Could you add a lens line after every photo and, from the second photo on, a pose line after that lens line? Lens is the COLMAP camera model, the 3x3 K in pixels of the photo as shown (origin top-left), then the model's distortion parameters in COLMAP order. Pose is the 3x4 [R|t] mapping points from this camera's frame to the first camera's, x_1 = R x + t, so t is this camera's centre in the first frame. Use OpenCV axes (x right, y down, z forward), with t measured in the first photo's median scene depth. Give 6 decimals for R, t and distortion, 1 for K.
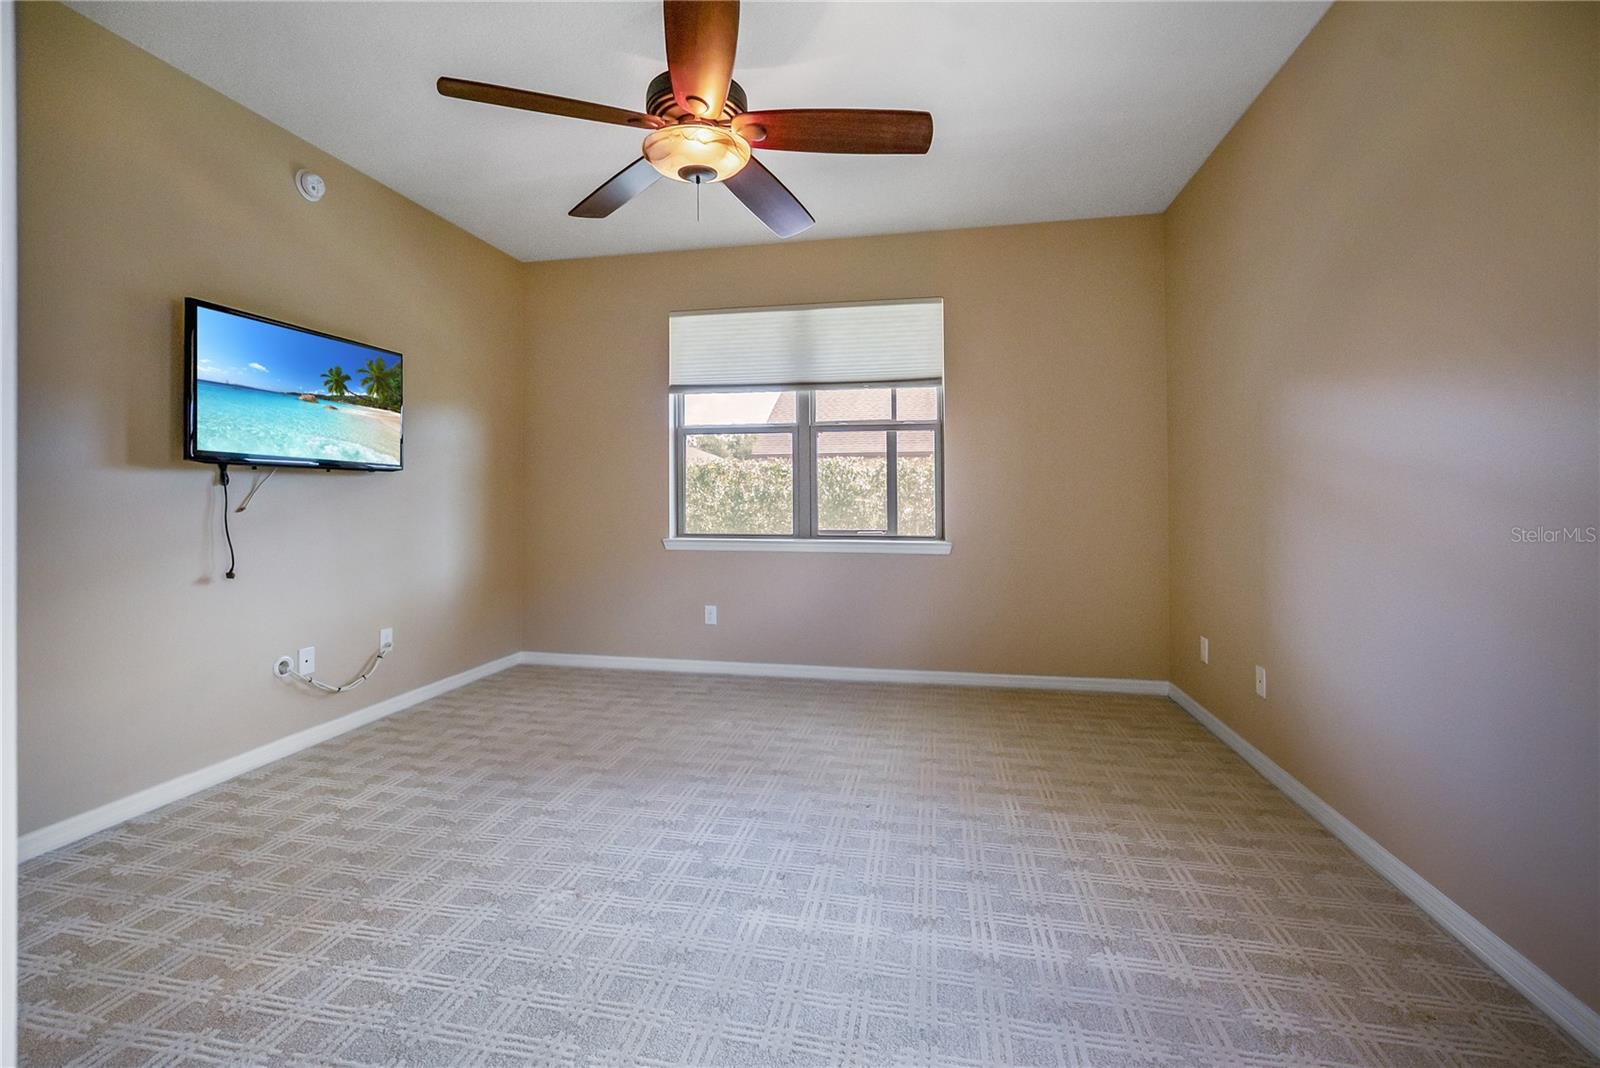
lens RADIAL K [[677.5, 0, 802.3], [0, 677.5, 505.4], [0, 0, 1]] dist [-0.005543, 0.000082]
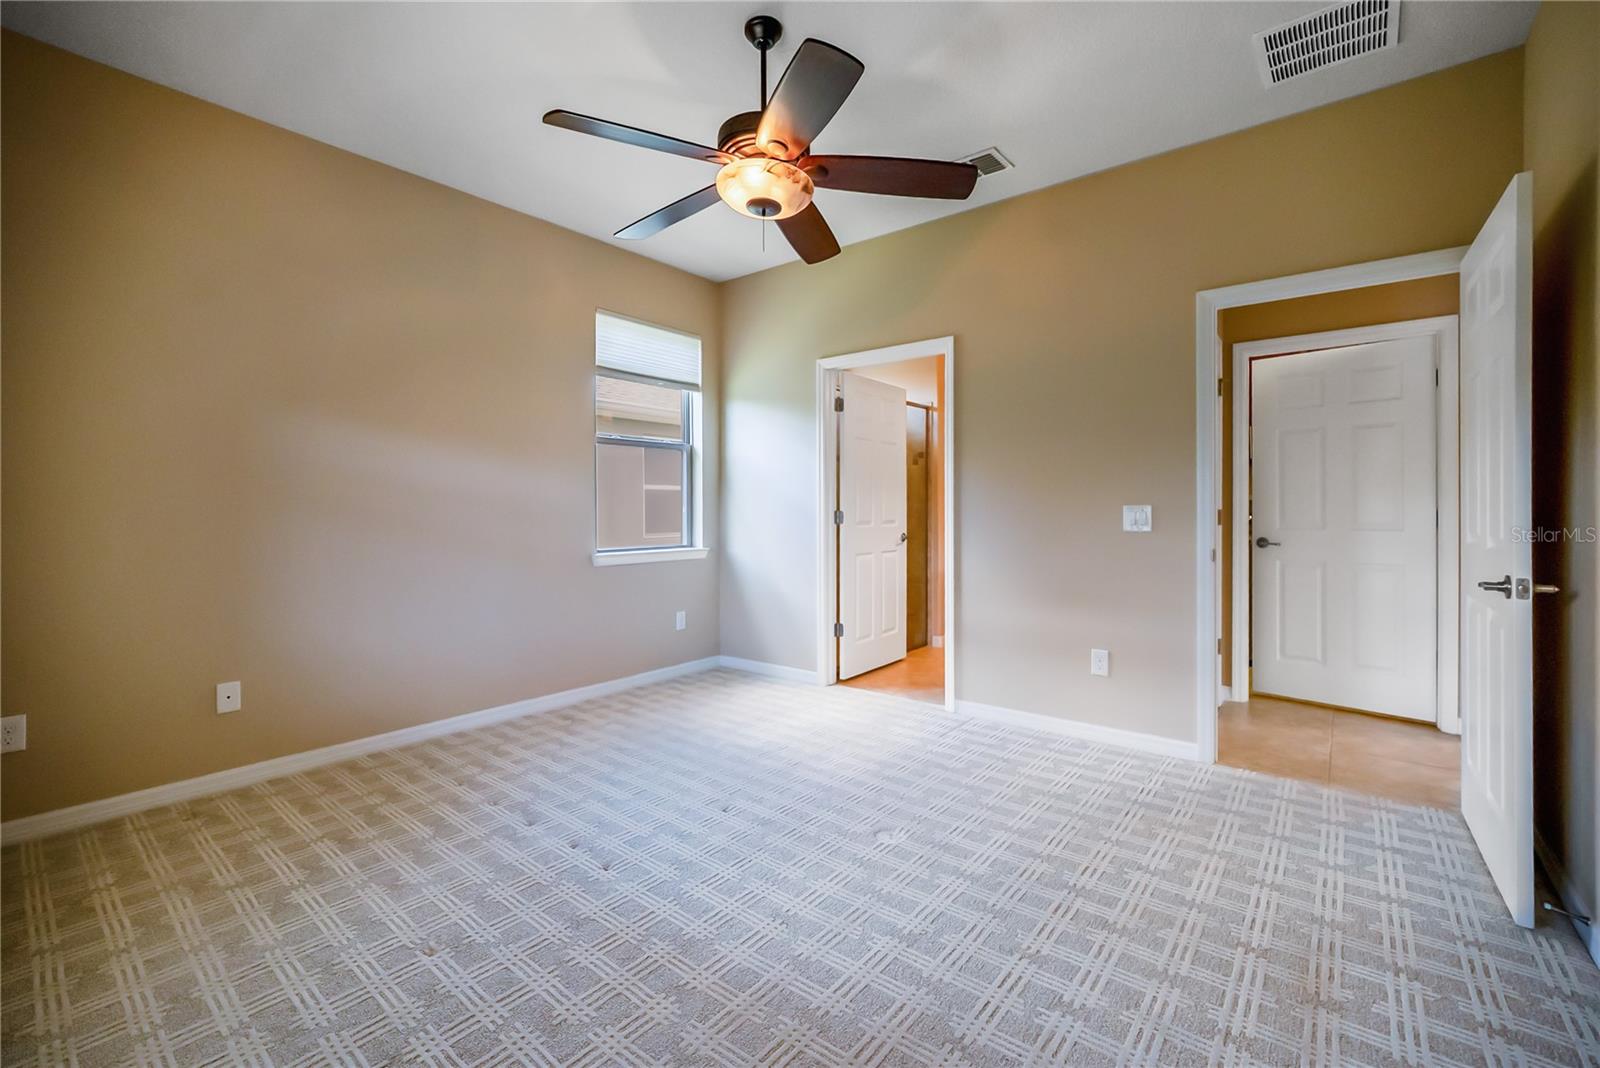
lens RADIAL K [[689.5, 0, 813.6], [0, 689.5, 492.3], [0, 0, 1]] dist [-0.019357, 0.000517]
pose [[-0.886670, 0.015258, 0.462151, -0.450755], [0.014316, 0.999882, -0.005545, -0.019200], [-0.462181, 0.001699, -0.886784, 1.205391]]
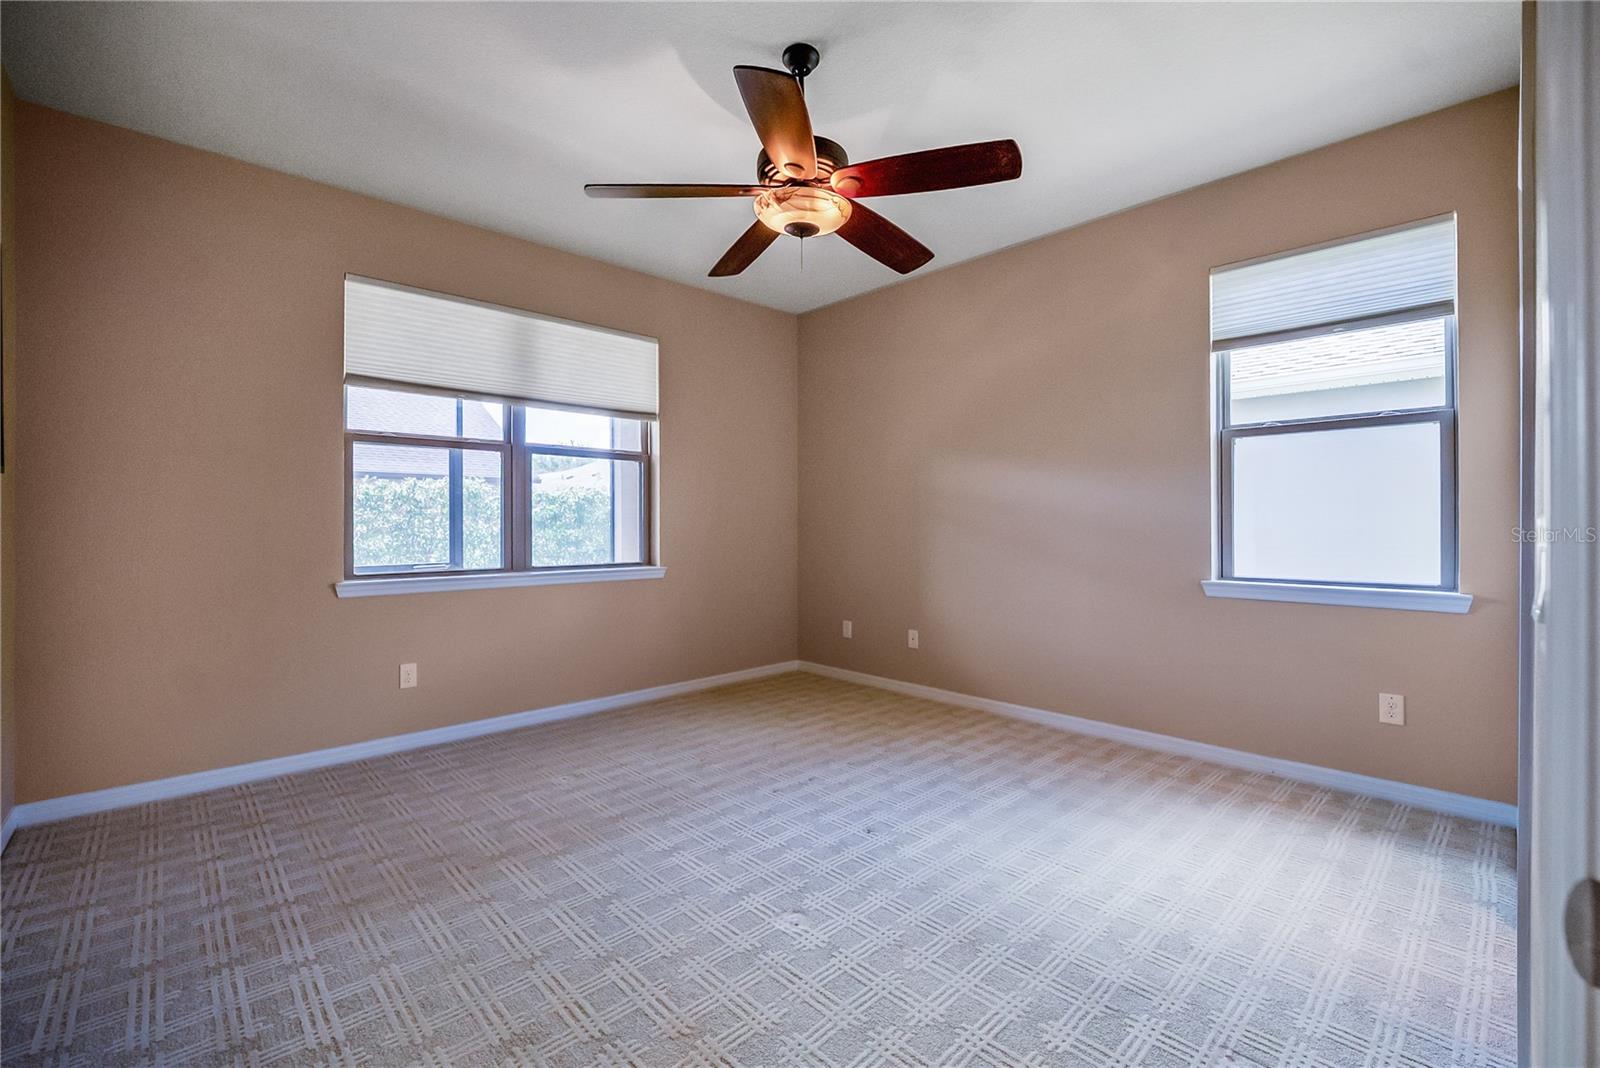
lens RADIAL K [[688.4, 0, 797.9], [0, 688.4, 531.8], [0, 0, 1]] dist [-0.010608, -0.000053]
pose [[0.583188, -0.008679, 0.812291, -0.651555], [0.013833, 0.999904, 0.000753, 0.001744], [-0.812219, 0.010798, 0.583252, 0.215835]]
